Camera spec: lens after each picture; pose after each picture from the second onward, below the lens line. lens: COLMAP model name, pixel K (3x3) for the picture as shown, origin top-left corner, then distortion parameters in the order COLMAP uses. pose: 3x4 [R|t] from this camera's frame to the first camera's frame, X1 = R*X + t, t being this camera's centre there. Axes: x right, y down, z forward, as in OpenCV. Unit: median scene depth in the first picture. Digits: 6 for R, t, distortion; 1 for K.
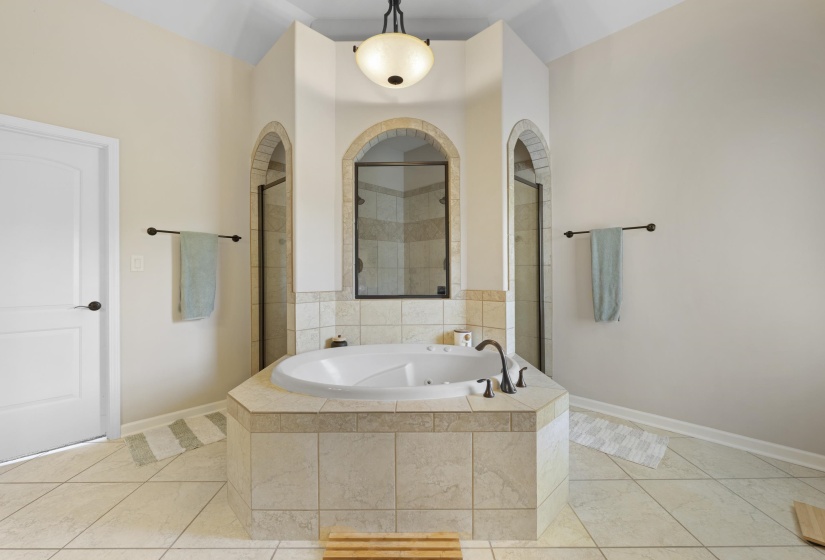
lens RADIAL K [[328.4, 0, 409.8], [0, 328.4, 281.4], [0, 0, 1]] dist [-0.003300, 0.000154]
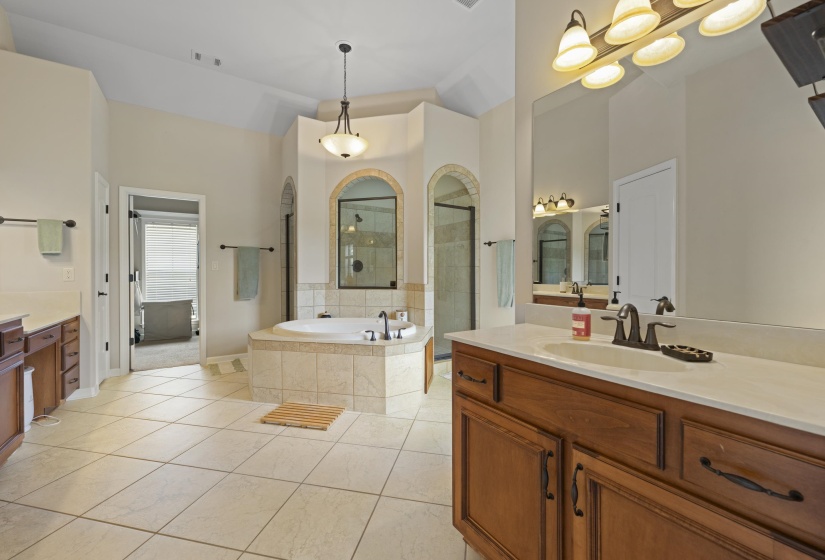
lens RADIAL K [[330.4, 0, 411.3], [0, 330.4, 284.7], [0, 0, 1]] dist [-0.000933, 0.000017]
pose [[0.977062, 0.012069, -0.212614, 0.512656], [-0.008978, 0.999840, 0.015495, 0.007897], [0.212767, -0.013230, 0.977013, -0.449015]]
